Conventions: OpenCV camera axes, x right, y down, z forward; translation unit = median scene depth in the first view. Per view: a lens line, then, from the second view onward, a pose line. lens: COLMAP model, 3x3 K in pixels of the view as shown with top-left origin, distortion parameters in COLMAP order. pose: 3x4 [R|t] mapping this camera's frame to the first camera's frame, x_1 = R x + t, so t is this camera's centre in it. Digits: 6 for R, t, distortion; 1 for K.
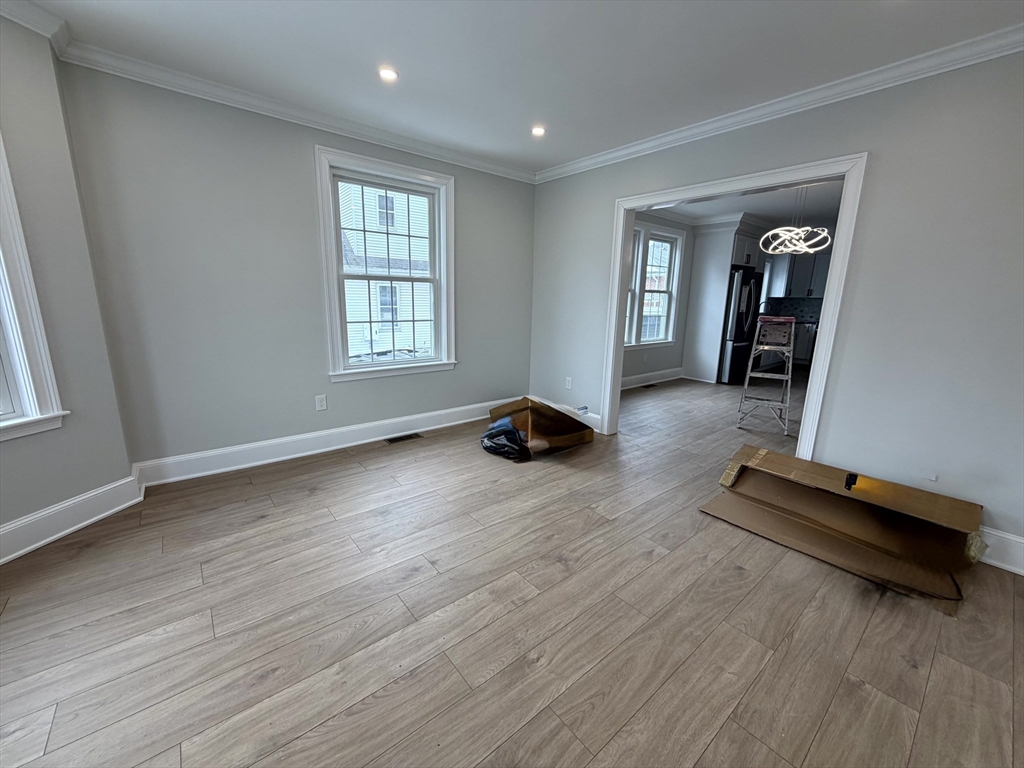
lens RADIAL K [[406.6, 0, 508.8], [0, 406.6, 384.4], [0, 0, 1]] dist [0.000666, -0.000039]
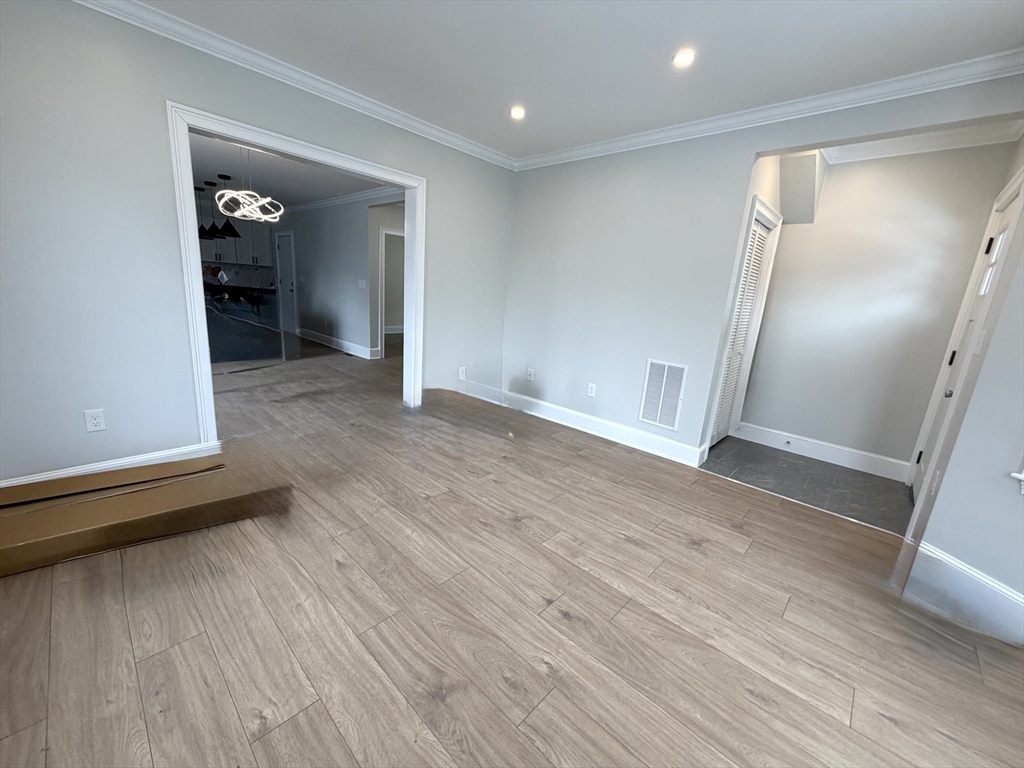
lens RADIAL K [[406.6, 0, 508.8], [0, 406.6, 384.4], [0, 0, 1]] dist [0.000666, -0.000039]
pose [[-0.124827, -0.256602, 0.958422, -0.695941], [0.138636, 0.951990, 0.272936, -0.196351], [-0.982445, 0.166942, -0.083260, 0.850076]]
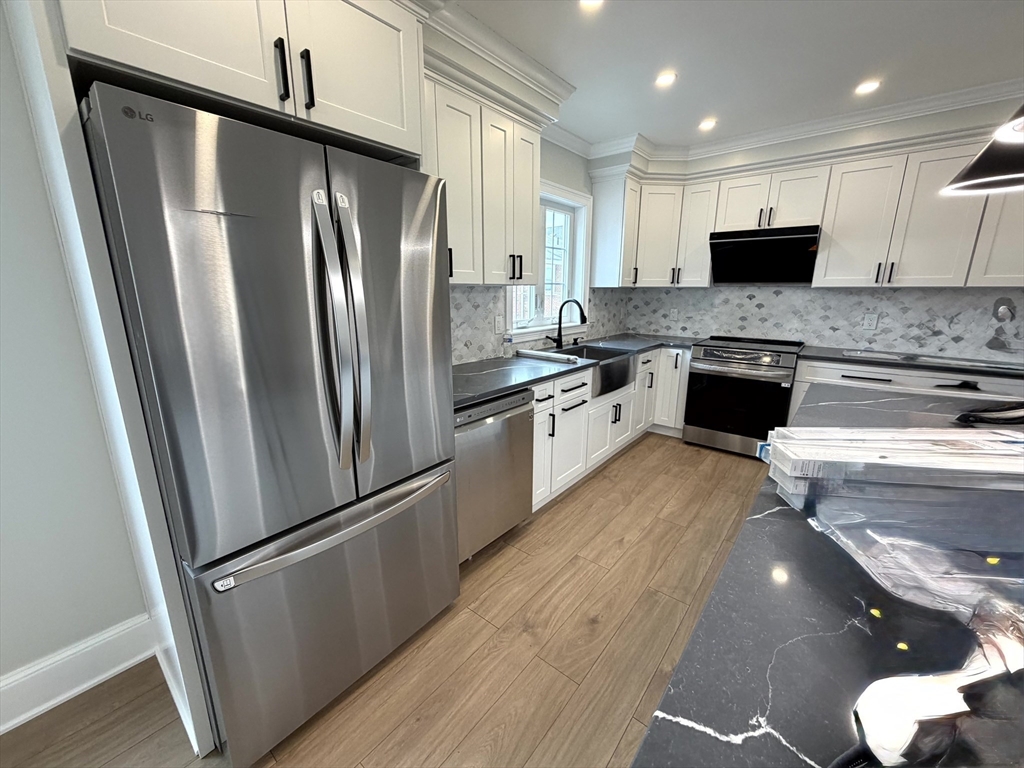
lens RADIAL K [[406.6, 0, 508.8], [0, 406.6, 384.4], [0, 0, 1]] dist [0.000666, -0.000039]
pose [[0.980587, -0.061423, 0.186216, 1.595337], [0.057995, 0.998033, 0.023805, -0.436591], [-0.187312, -0.012543, 0.982220, 2.025201]]
